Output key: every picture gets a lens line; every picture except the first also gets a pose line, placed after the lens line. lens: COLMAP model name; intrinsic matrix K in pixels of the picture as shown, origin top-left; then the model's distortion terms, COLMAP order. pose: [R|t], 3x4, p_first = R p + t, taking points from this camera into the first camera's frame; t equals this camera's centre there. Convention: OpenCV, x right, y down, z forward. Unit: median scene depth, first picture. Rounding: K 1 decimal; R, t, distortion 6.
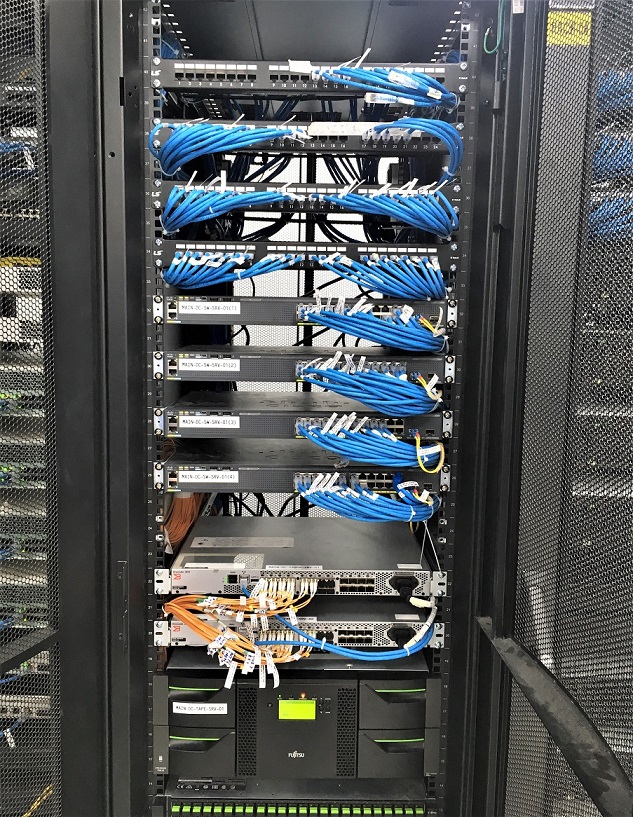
lens RADIAL K [[698.5, 0, 315.6], [0, 698.5, 376.8], [0, 0, 1]] dist [0.008307, 0.003454]
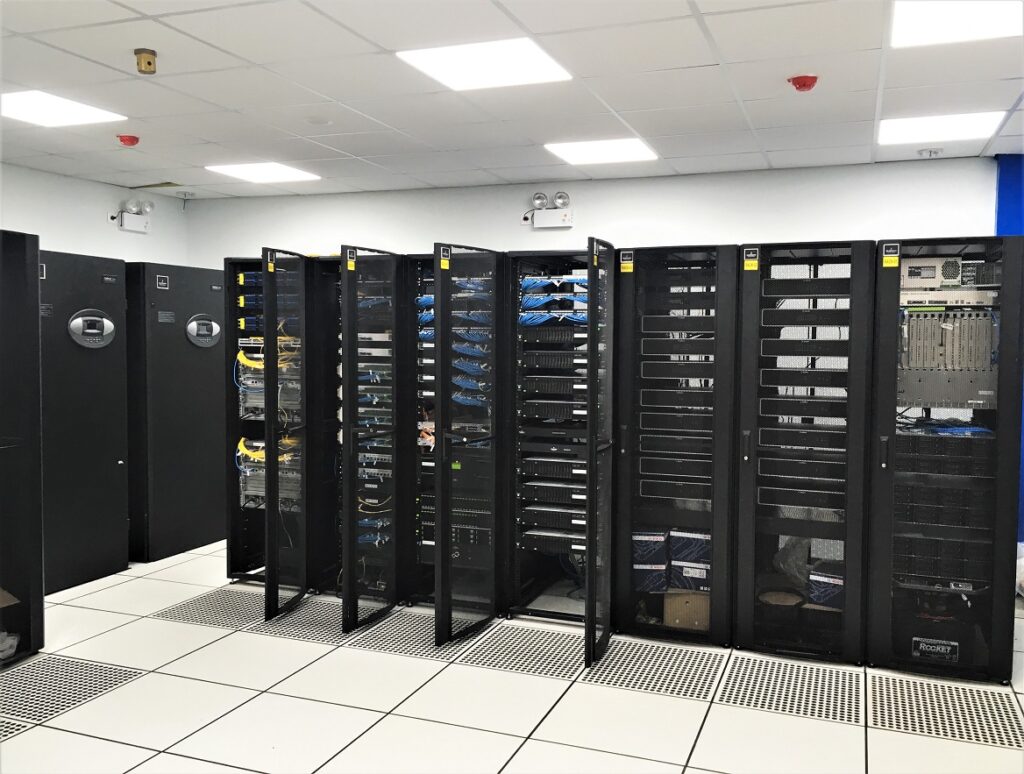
lens RADIAL K [[874.7, 0, 512.0], [0, 874.7, 387.0], [0, 0, 1]] dist [0.018165, 0.003841]
pose [[0.931179, 0.006119, -0.364512, 1.749052], [-0.029752, 0.997799, -0.059255, 0.343967], [0.363347, 0.066022, 0.929311, -2.809202]]
